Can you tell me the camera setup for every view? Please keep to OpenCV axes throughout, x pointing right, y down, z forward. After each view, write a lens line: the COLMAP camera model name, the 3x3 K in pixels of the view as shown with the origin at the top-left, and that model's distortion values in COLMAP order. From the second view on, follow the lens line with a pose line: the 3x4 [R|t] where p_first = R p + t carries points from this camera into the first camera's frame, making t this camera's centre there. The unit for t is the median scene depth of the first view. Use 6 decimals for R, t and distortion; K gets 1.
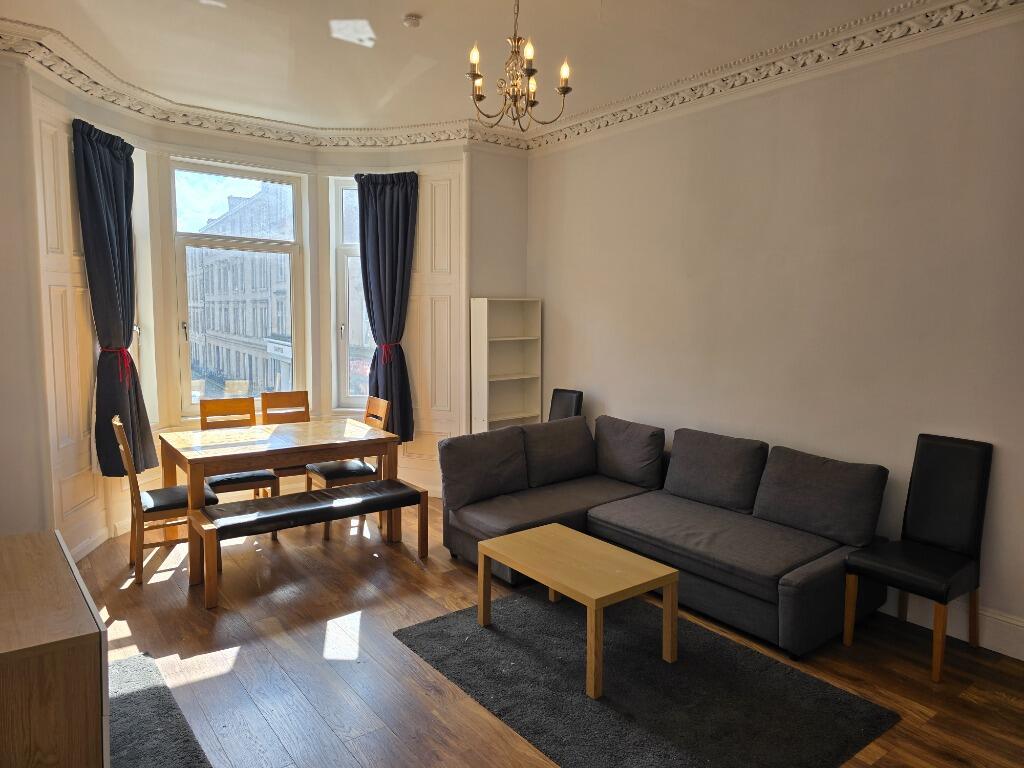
lens RADIAL K [[698.7, 0, 513.6], [0, 698.7, 379.3], [0, 0, 1]] dist [0.062221, -0.012414]
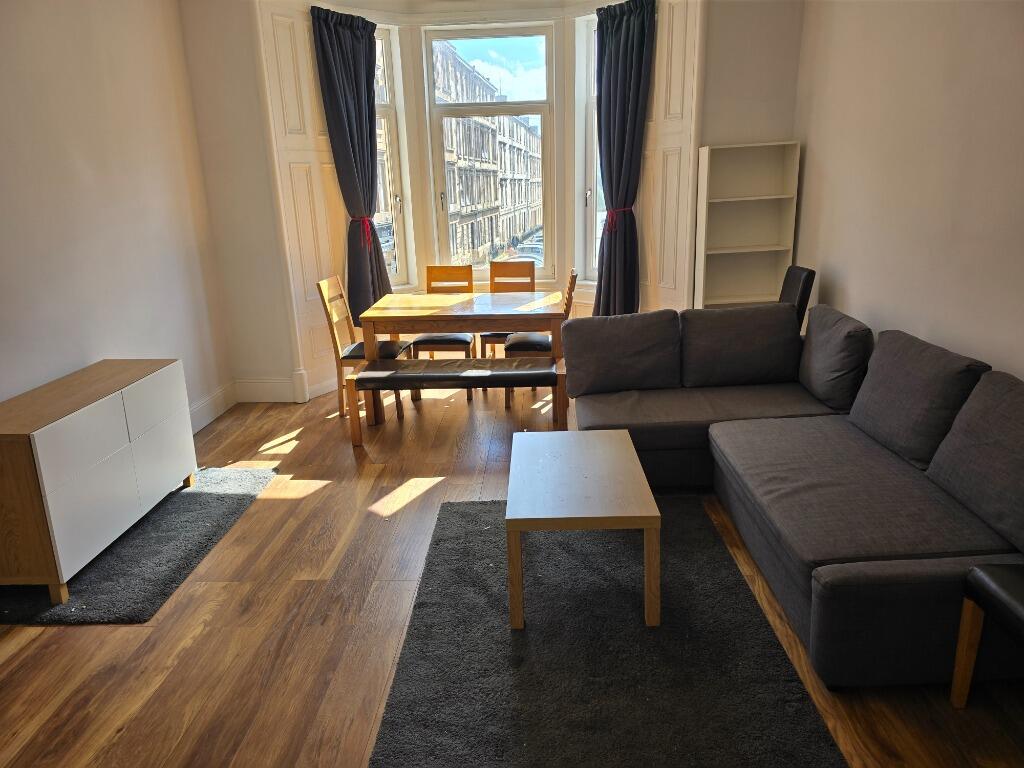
lens RADIAL K [[698.7, 0, 513.7], [0, 698.7, 386.7], [0, 0, 1]] dist [0.062221, -0.012414]
pose [[0.772631, 0.138627, -0.619535, 0.381825], [-0.020168, 0.980735, 0.194297, -0.000951], [0.634535, -0.137625, 0.760543, 0.249298]]
